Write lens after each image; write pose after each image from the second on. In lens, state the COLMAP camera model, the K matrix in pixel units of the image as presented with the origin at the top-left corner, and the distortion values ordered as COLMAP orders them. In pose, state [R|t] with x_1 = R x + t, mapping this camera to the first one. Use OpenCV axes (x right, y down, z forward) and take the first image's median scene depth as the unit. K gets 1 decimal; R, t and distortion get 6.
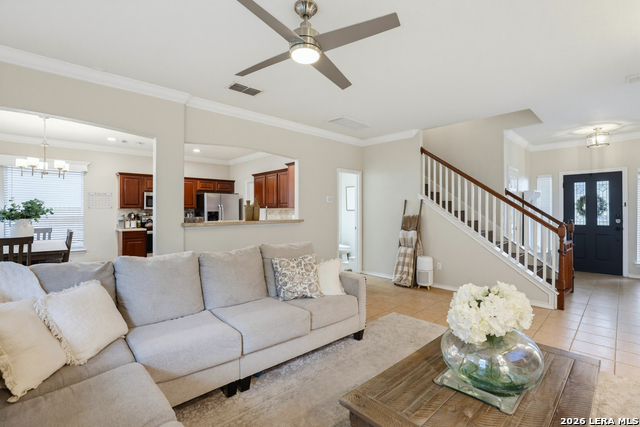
lens RADIAL K [[307.1, 0, 320.0], [0, 307.1, 213.5], [0, 0, 1]] dist [0.000738, 0.000609]
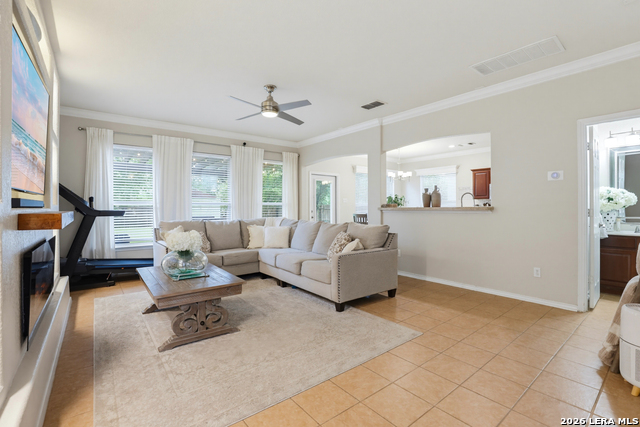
lens RADIAL K [[312.8, 0, 318.0], [0, 312.8, 204.4], [0, 0, 1]] dist [-0.000390, 0.000014]
pose [[-0.133132, -0.005590, -0.991082, 1.032244], [-0.008872, 0.999951, -0.004448, 0.025546], [0.991059, 0.008200, -0.133175, 0.884053]]
